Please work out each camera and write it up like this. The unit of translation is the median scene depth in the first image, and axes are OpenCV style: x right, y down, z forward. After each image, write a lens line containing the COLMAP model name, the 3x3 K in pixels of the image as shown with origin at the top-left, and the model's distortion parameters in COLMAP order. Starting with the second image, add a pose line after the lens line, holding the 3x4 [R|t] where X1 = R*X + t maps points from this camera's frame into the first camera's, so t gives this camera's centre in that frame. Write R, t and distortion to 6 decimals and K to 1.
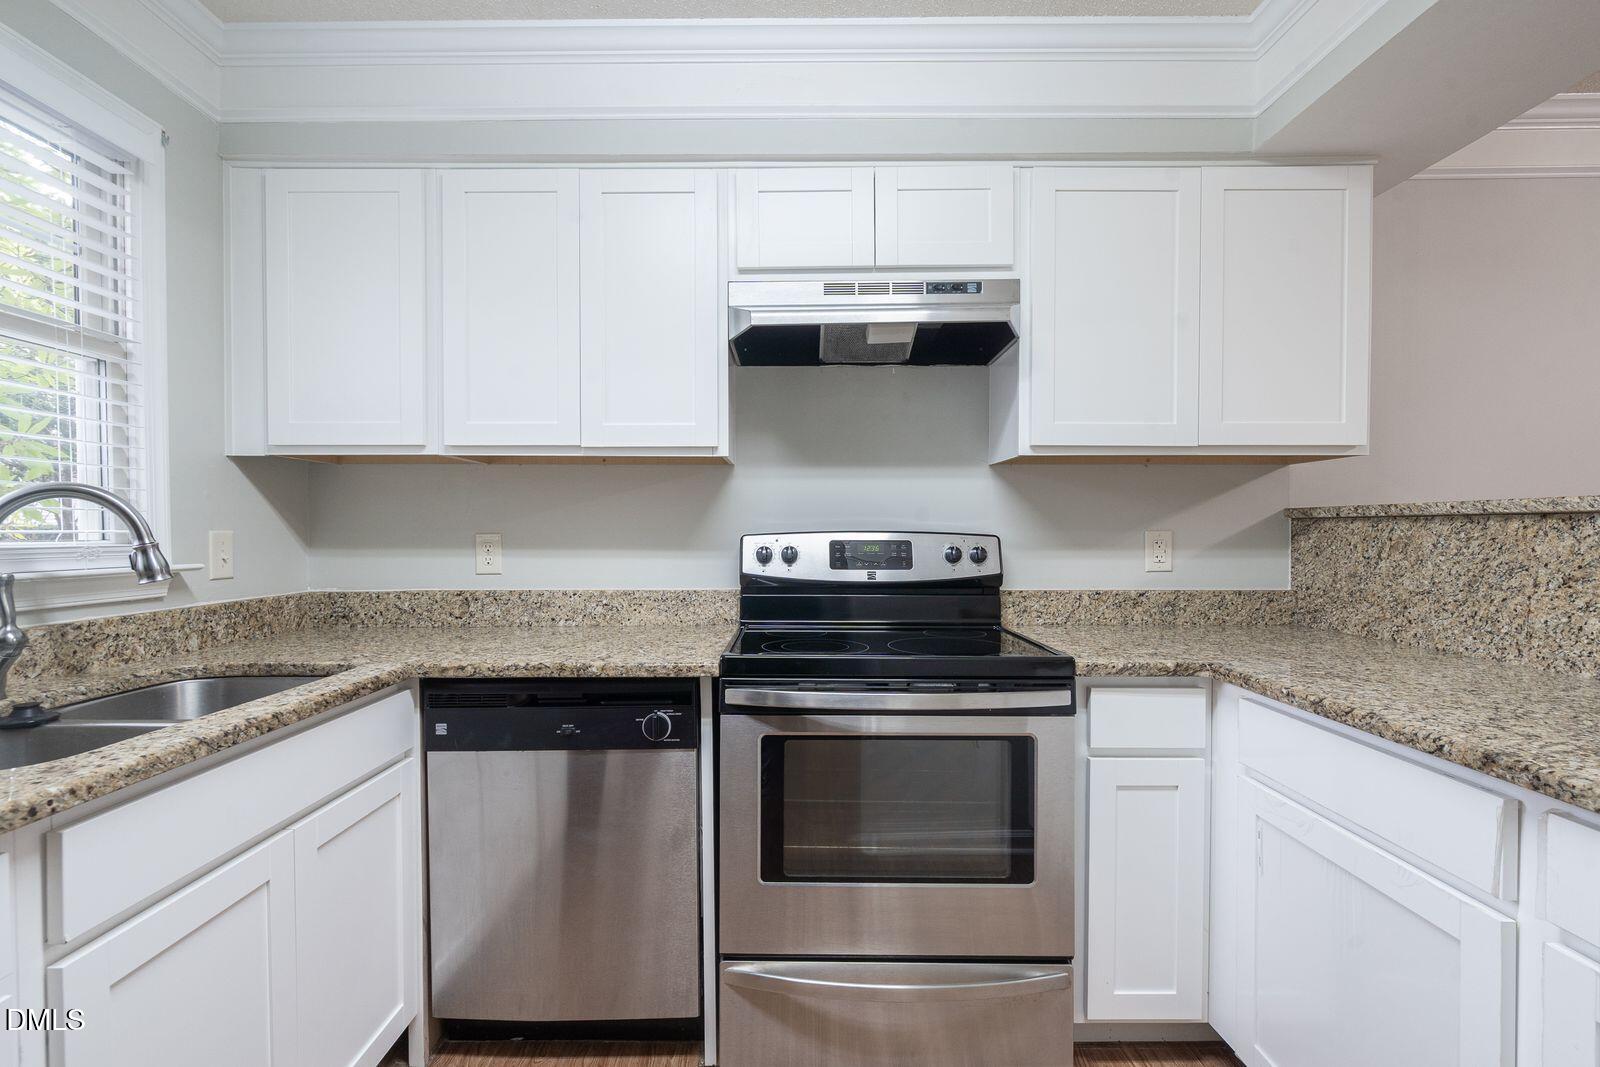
lens RADIAL K [[720.5, 0, 788.7], [0, 720.5, 533.5], [0, 0, 1]] dist [-0.000202, 0.000628]
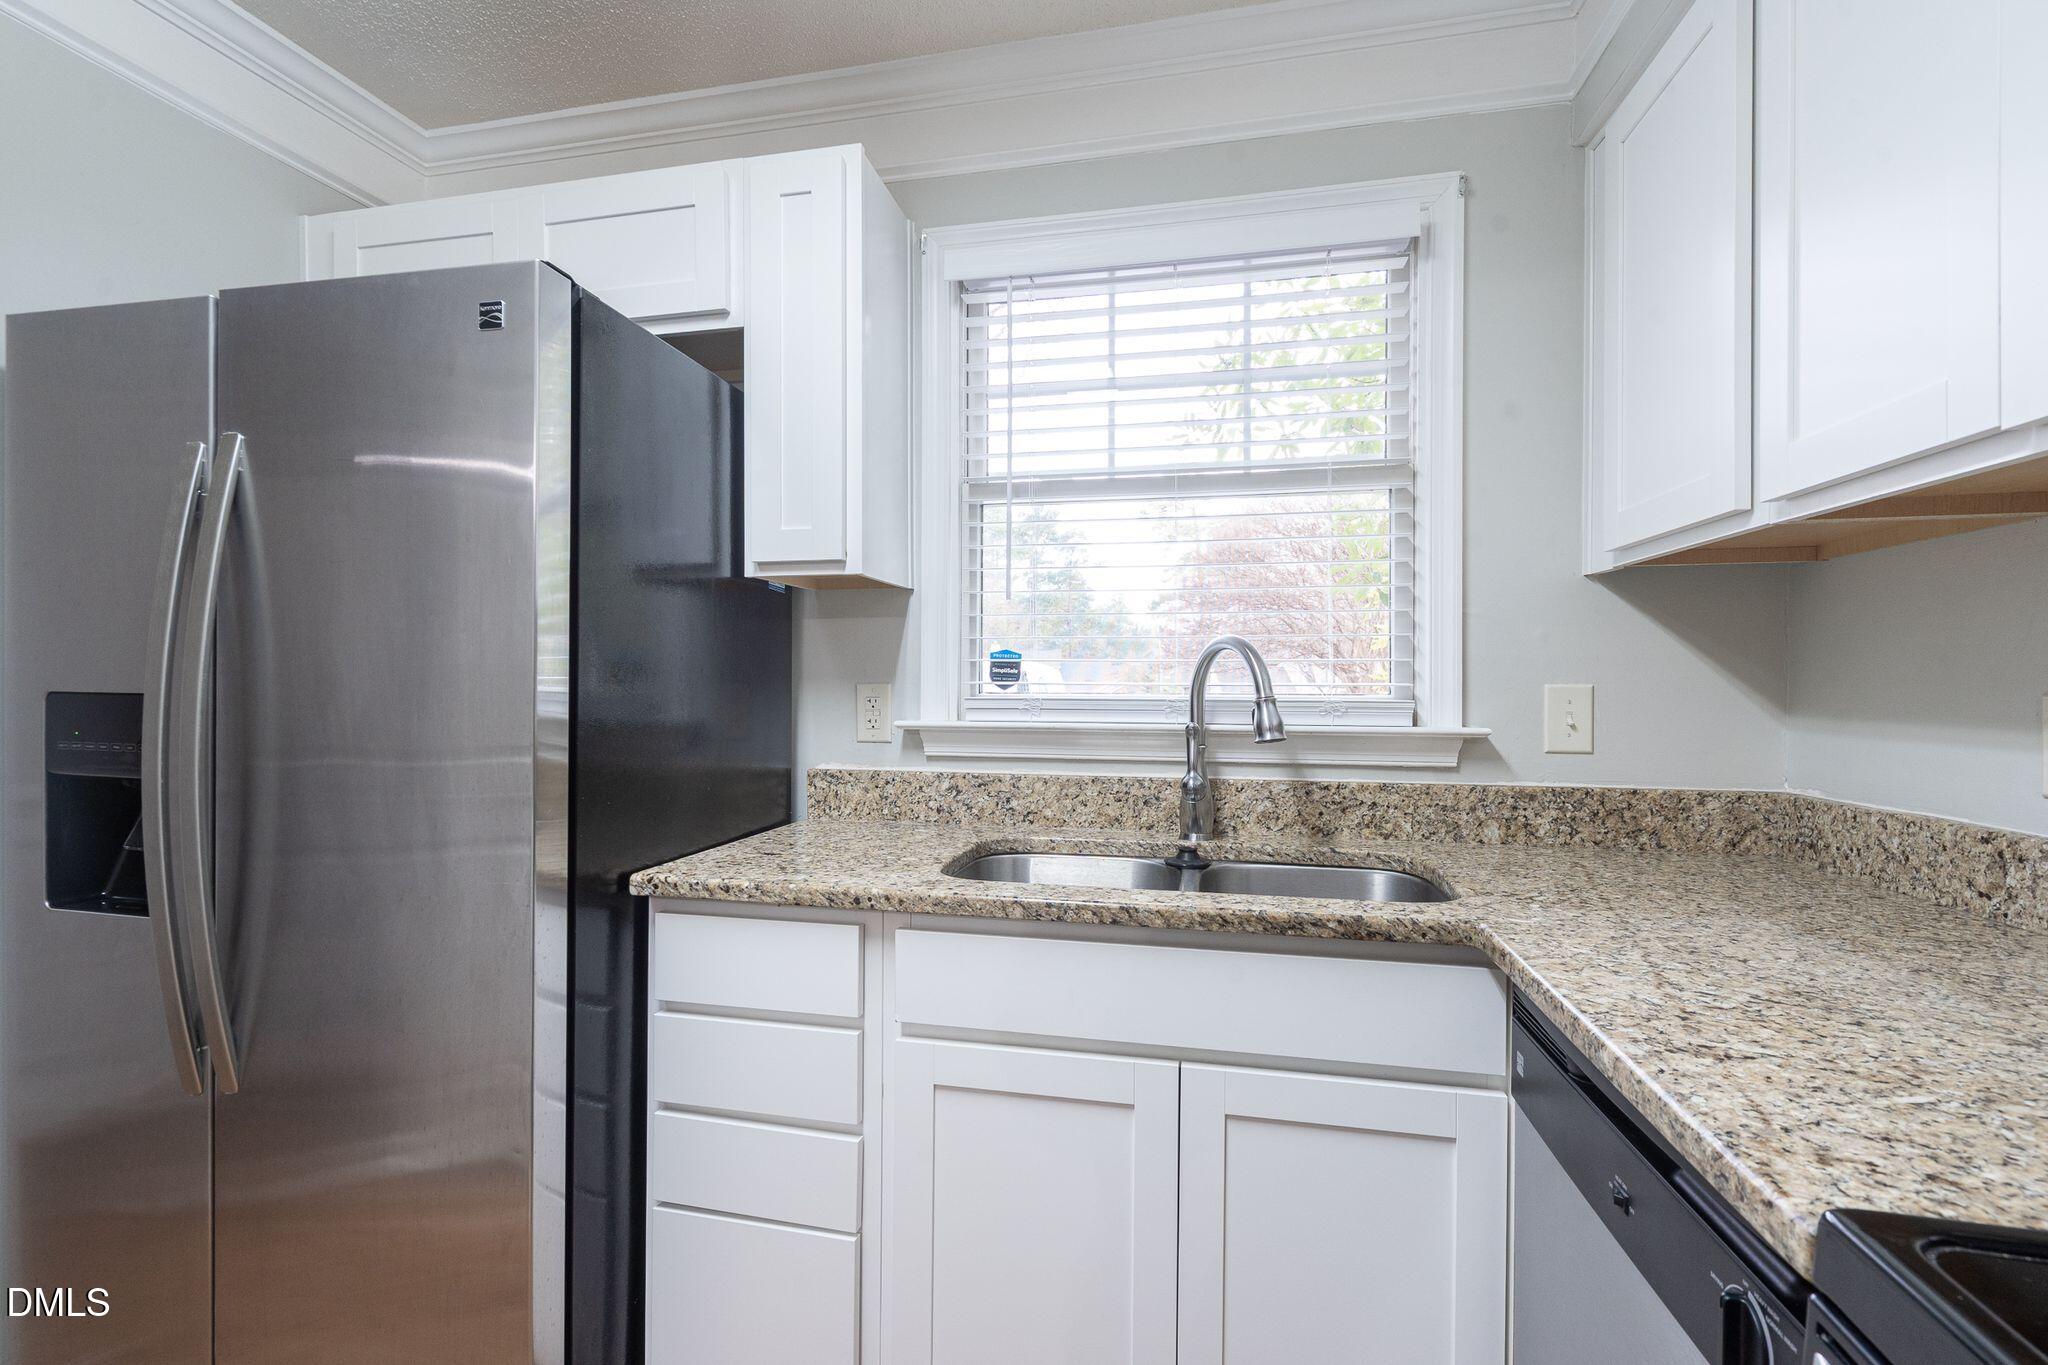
lens RADIAL K [[922.2, 0, 1009.6], [0, 922.2, 682.5], [0, 0, 1]] dist [-0.000202, 0.000628]
pose [[-0.212118, -0.002886, -0.977240, 0.245249], [-0.005647, 0.999983, -0.001727, -0.001335], [0.977228, 0.005152, -0.212130, 0.784845]]
